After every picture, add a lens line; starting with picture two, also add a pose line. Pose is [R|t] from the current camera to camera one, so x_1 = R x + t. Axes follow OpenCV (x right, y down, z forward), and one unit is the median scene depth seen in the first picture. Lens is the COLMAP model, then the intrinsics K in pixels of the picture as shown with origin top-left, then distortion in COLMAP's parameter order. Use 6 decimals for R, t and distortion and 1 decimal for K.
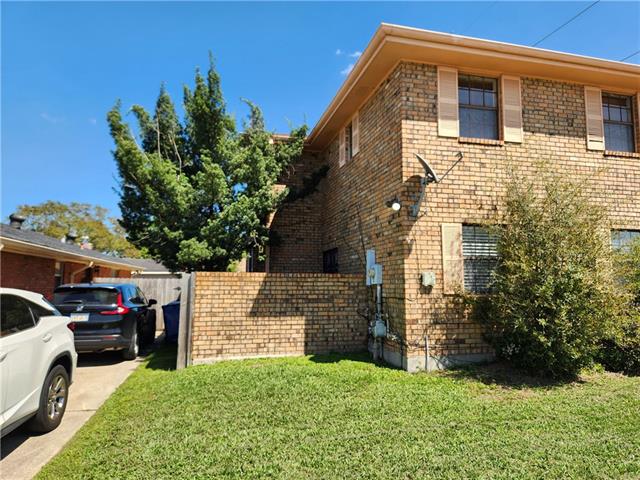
lens RADIAL K [[460.6, 0, 325.9], [0, 460.6, 230.9], [0, 0, 1]] dist [0.023275, -0.004305]
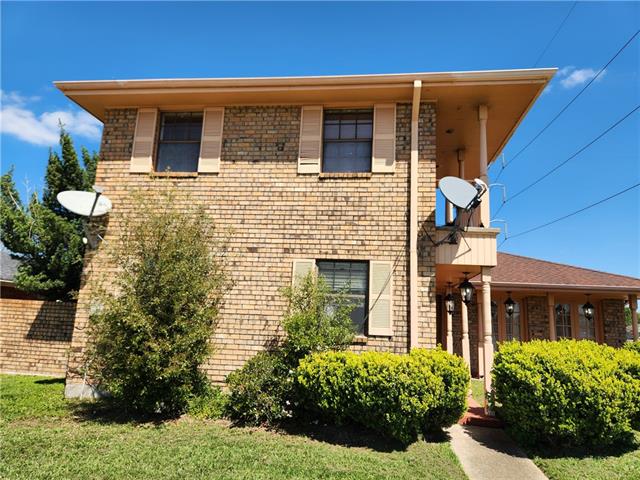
lens RADIAL K [[425.1, 0, 333.9], [0, 425.1, 241.7], [0, 0, 1]] dist [0.067485, -0.051415]
pose [[0.920321, -0.030312, -0.389988, 0.981434], [-0.001956, 0.996624, -0.082080, 0.029234], [0.391159, 0.076303, 0.917154, 0.271251]]
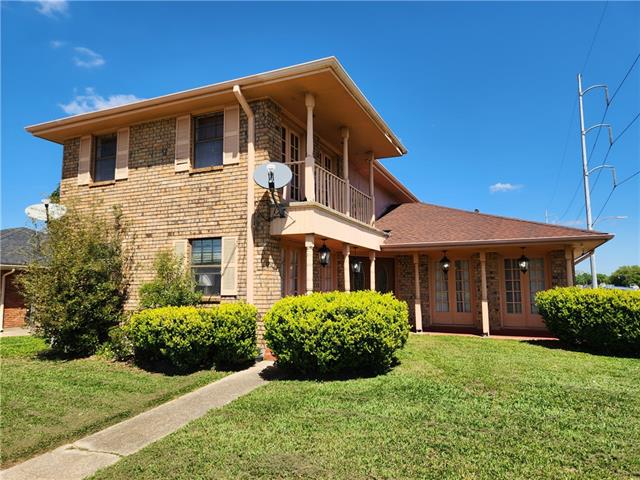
lens RADIAL K [[425.1, 0, 325.2], [0, 425.1, 239.7], [0, 0, 1]] dist [0.067485, -0.051415]
pose [[0.769080, -0.073632, -0.634897, 1.563685], [0.070843, 0.997042, -0.029816, 0.052650], [0.635214, -0.022047, 0.772021, 0.416618]]
